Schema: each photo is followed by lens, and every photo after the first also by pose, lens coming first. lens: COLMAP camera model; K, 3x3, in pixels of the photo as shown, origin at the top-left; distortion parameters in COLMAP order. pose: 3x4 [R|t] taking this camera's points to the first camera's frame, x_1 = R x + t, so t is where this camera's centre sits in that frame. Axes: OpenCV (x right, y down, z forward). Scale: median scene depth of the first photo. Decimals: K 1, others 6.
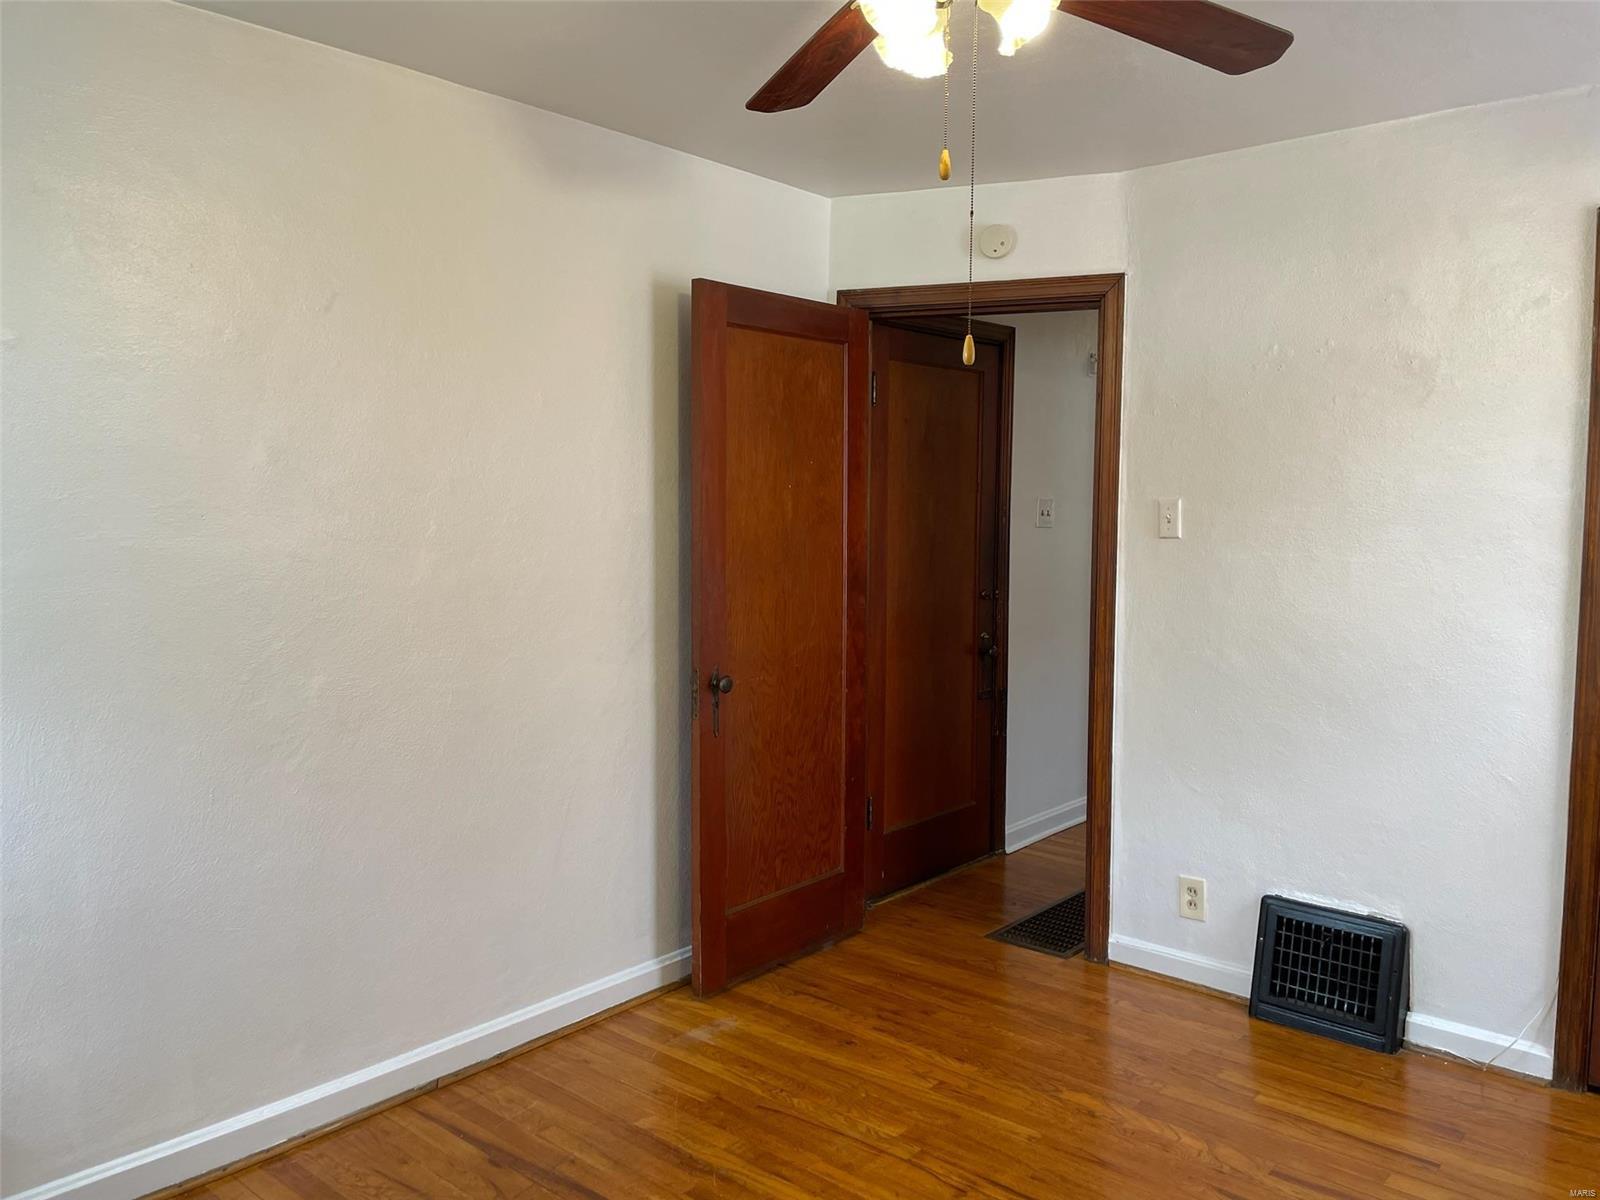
lens RADIAL K [[1215.0, 0, 801.4], [0, 1215.0, 598.2], [0, 0, 1]] dist [0.051363, -0.073825]
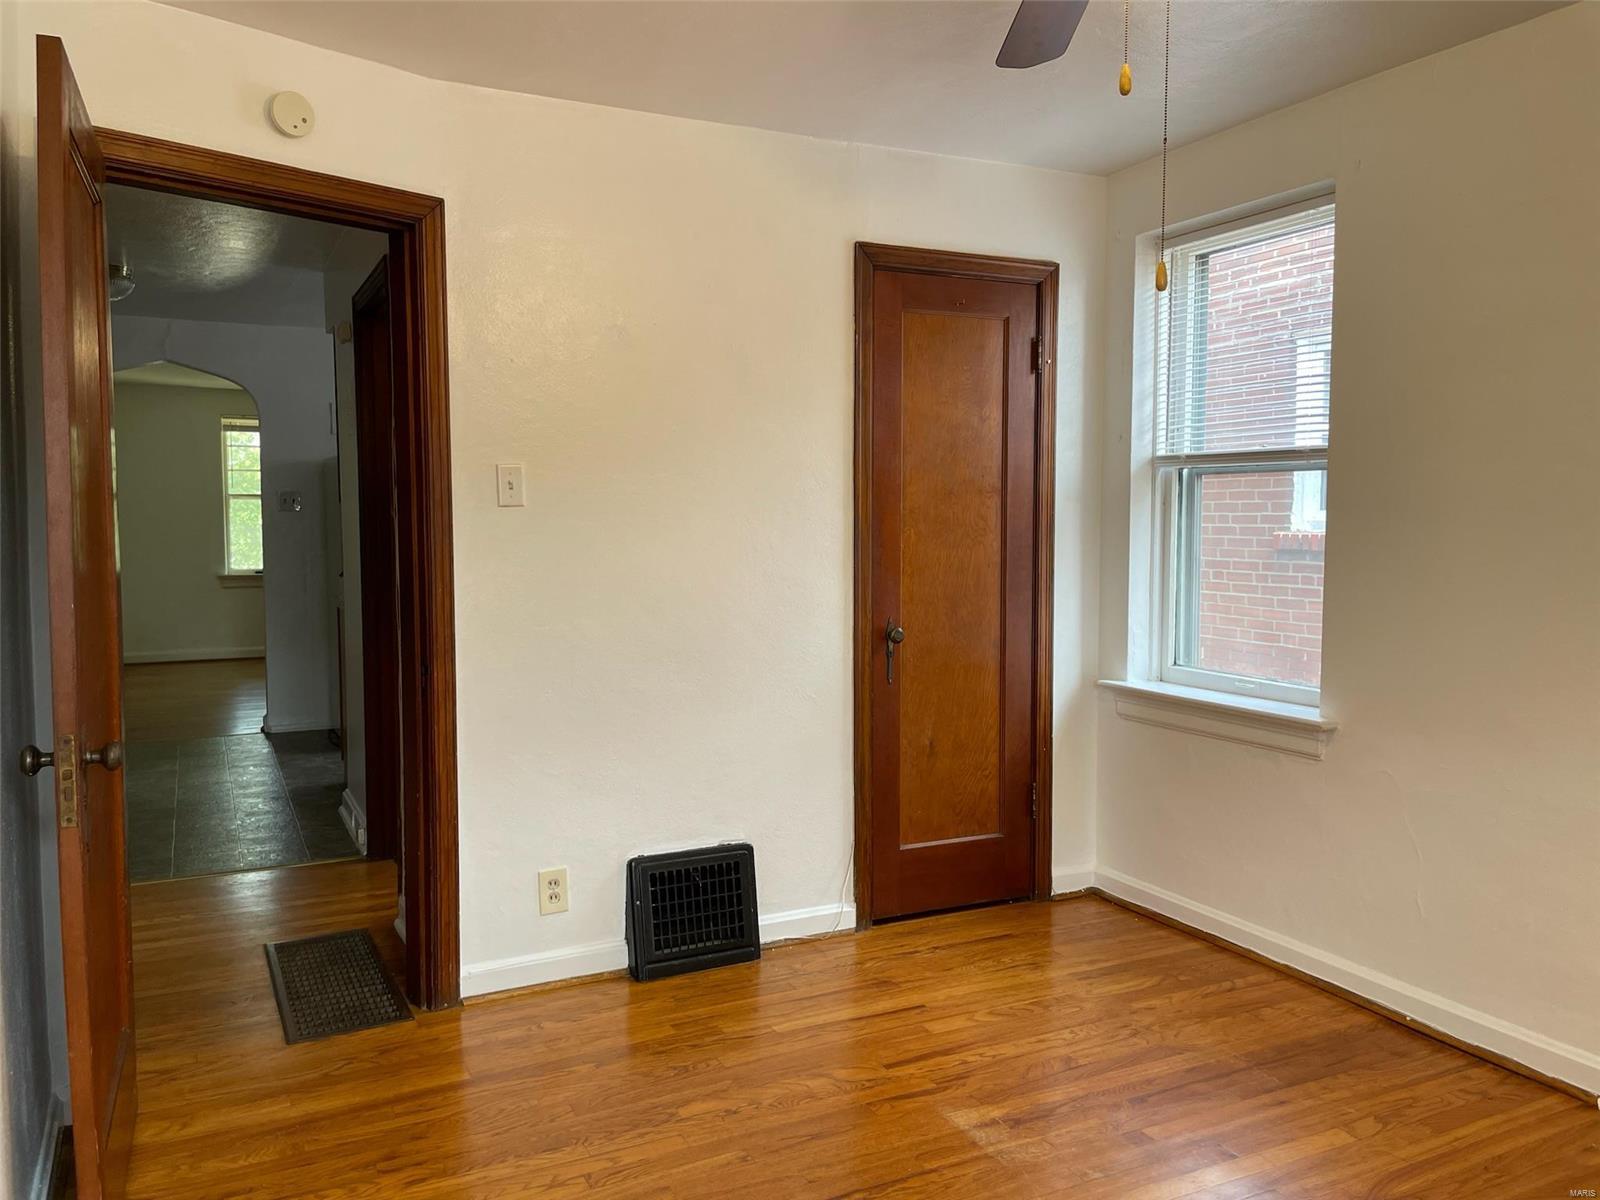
lens RADIAL K [[1215.0, 0, 805.9], [0, 1215.0, 593.5], [0, 0, 1]] dist [0.051363, -0.073825]
pose [[0.371578, -0.064632, 0.926149, -0.476119], [0.076913, 0.996288, 0.038668, -0.003170], [-0.925210, 0.056865, 0.375170, 0.473115]]
